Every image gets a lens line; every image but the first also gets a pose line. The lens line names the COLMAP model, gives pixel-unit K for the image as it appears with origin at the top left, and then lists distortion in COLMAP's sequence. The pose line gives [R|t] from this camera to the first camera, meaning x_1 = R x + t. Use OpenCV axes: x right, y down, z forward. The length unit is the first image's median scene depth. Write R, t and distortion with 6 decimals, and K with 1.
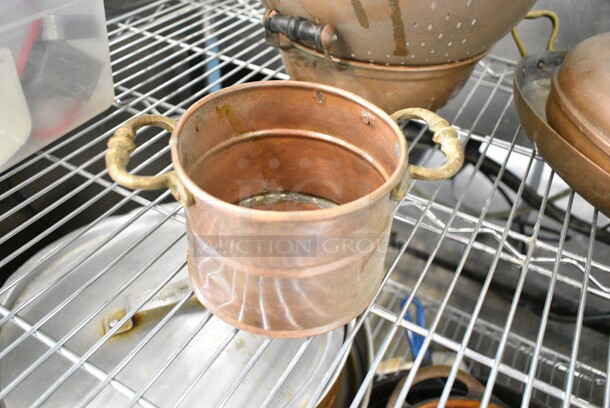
lens RADIAL K [[502.7, 0, 305.4], [0, 502.7, 205.8], [0, 0, 1]] dist [-0.025298, 0.017685]
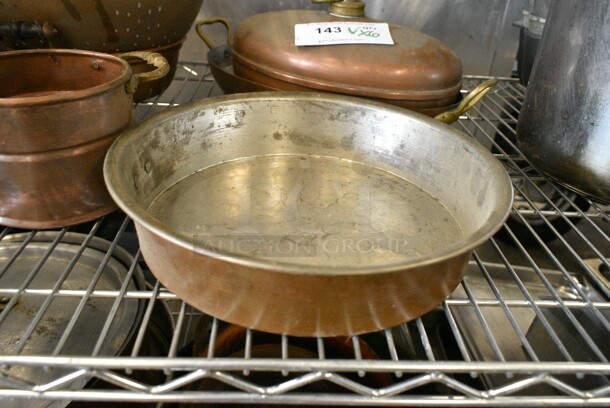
lens RADIAL K [[502.7, 0, 305.6], [0, 502.7, 200.4], [0, 0, 1]] dist [-0.025298, 0.017685]
pose [[0.854567, -0.256422, 0.451623, -0.078487], [0.323475, 0.943132, -0.076594, 0.363134], [-0.406300, 0.211543, 0.888915, -0.277846]]
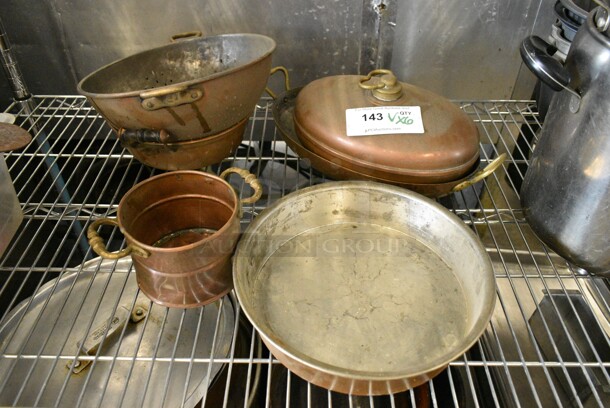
lens RADIAL K [[502.7, 0, 309.0], [0, 502.7, 202.9], [0, 0, 1]] dist [-0.025298, 0.017685]
pose [[0.876307, -0.341776, 0.339522, -0.175733], [0.339806, 0.938086, 0.067273, -0.076065], [-0.341494, 0.056420, 0.938189, -0.731835]]
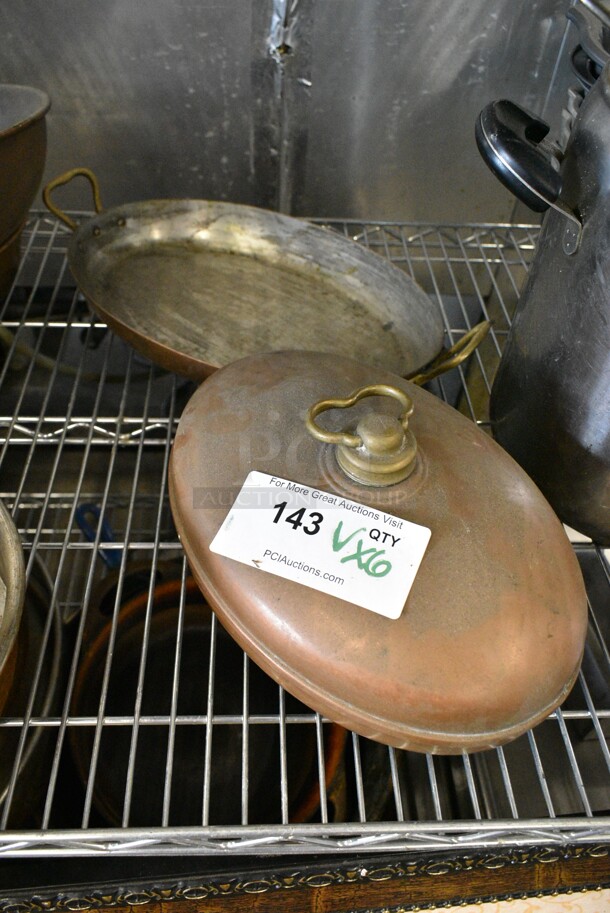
lens RADIAL K [[752.5, 0, 302.4], [0, 752.5, 453.5], [0, 0, 1]] dist [-0.025298, 0.017685]
pose [[0.852724, -0.376827, 0.361750, 0.174619], [0.328433, 0.925289, 0.189665, -0.035456], [-0.406195, -0.042921, 0.912778, -0.557803]]
